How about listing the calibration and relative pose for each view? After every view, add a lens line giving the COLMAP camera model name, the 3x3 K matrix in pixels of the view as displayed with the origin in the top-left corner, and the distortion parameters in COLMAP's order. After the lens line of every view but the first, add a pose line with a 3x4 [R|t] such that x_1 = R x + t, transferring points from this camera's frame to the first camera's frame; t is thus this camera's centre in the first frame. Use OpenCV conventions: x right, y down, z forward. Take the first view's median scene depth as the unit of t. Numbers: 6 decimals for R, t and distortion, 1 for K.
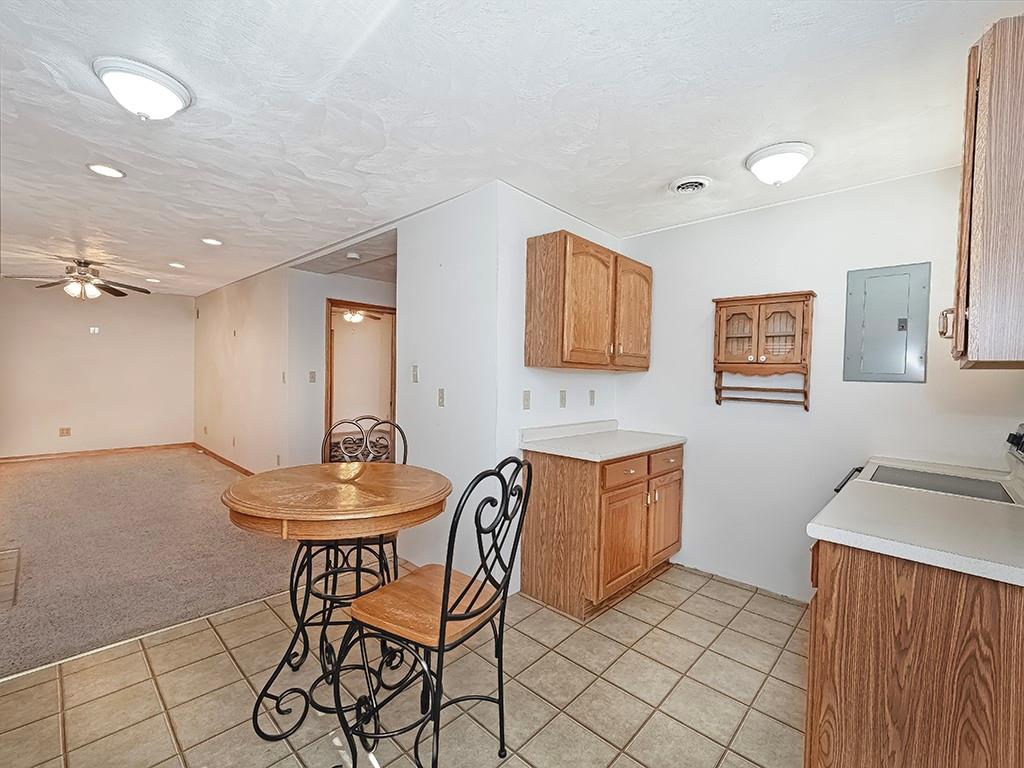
lens RADIAL K [[454.0, 0, 510.8], [0, 454.0, 382.1], [0, 0, 1]] dist [0.008153, -0.000246]
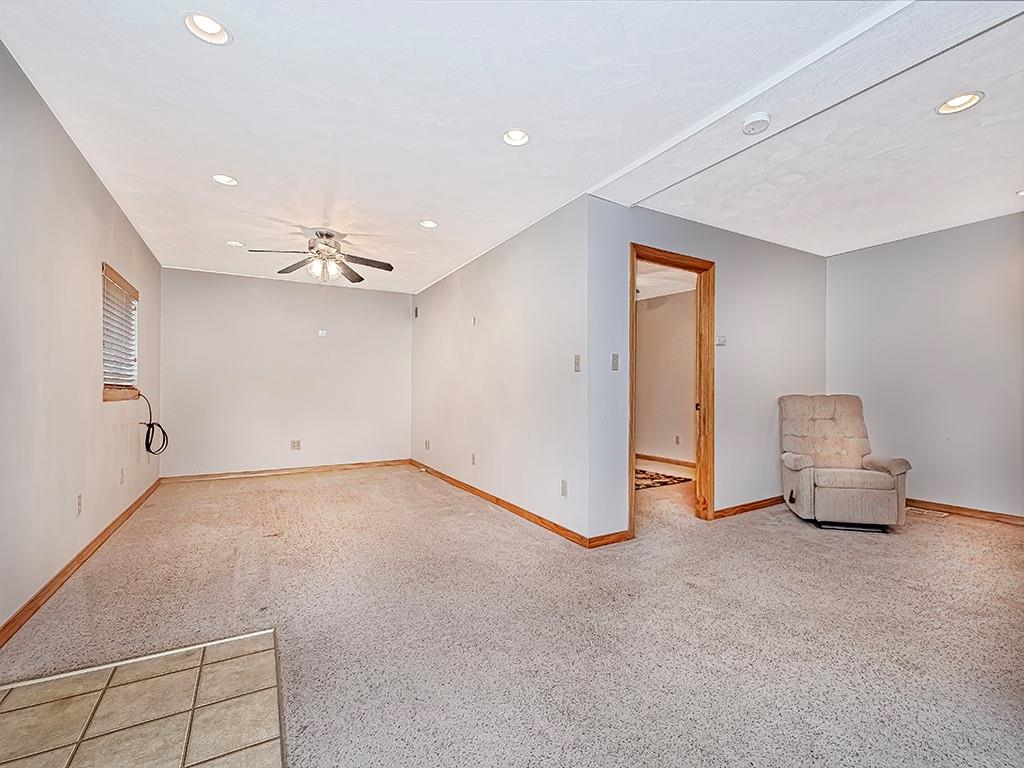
lens RADIAL K [[454.0, 0, 513.1], [0, 454.0, 388.7], [0, 0, 1]] dist [0.008153, -0.000246]
pose [[0.957168, -0.023366, -0.288589, -0.374988], [0.012636, 0.999160, -0.038989, 0.048843], [0.289258, 0.033672, 0.956659, 0.317861]]
